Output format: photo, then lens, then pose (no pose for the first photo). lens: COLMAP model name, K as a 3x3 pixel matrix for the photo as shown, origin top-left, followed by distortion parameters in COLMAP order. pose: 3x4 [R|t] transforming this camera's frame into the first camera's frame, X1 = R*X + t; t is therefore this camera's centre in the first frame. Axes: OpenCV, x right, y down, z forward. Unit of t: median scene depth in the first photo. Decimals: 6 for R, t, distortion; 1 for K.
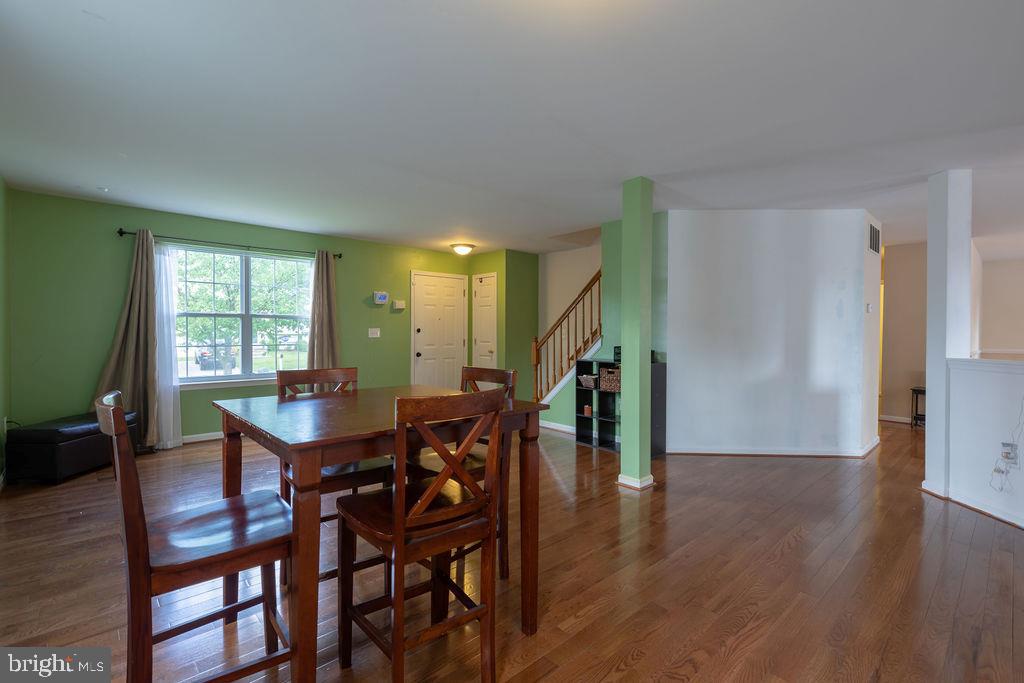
lens RADIAL K [[463.0, 0, 509.5], [0, 463.0, 332.1], [0, 0, 1]] dist [0.002453, 0.000491]
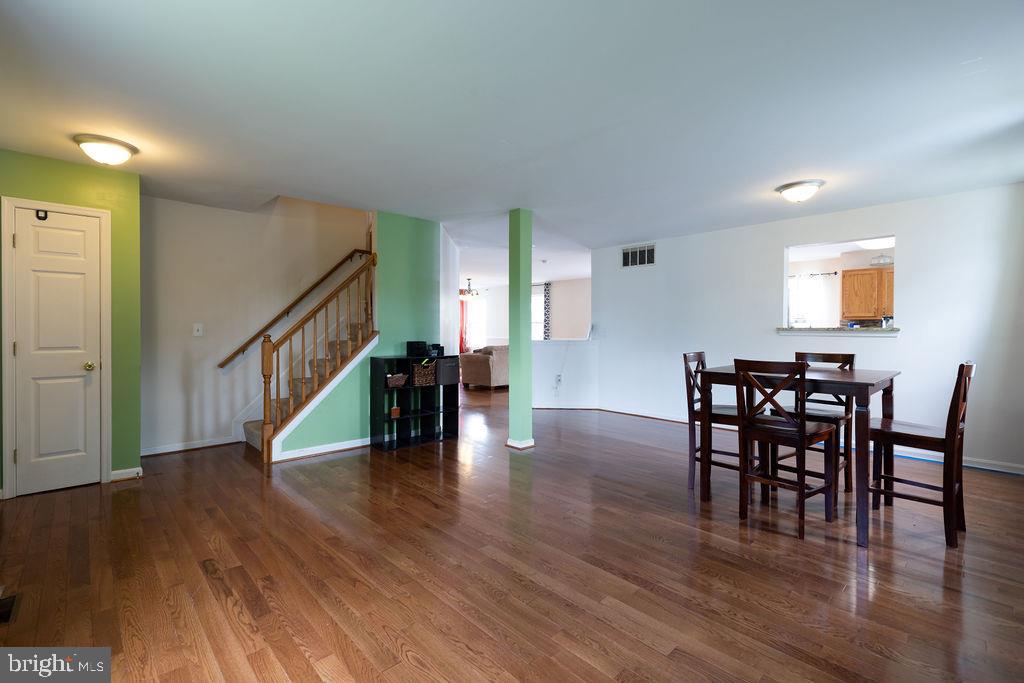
lens RADIAL K [[463.0, 0, 509.5], [0, 463.0, 332.1], [0, 0, 1]] dist [0.002453, 0.000491]
pose [[0.000564, -0.009511, 0.999955, -0.678006], [0.002994, 0.999950, 0.009510, 0.003805], [-0.999995, 0.002988, 0.000593, 0.710528]]
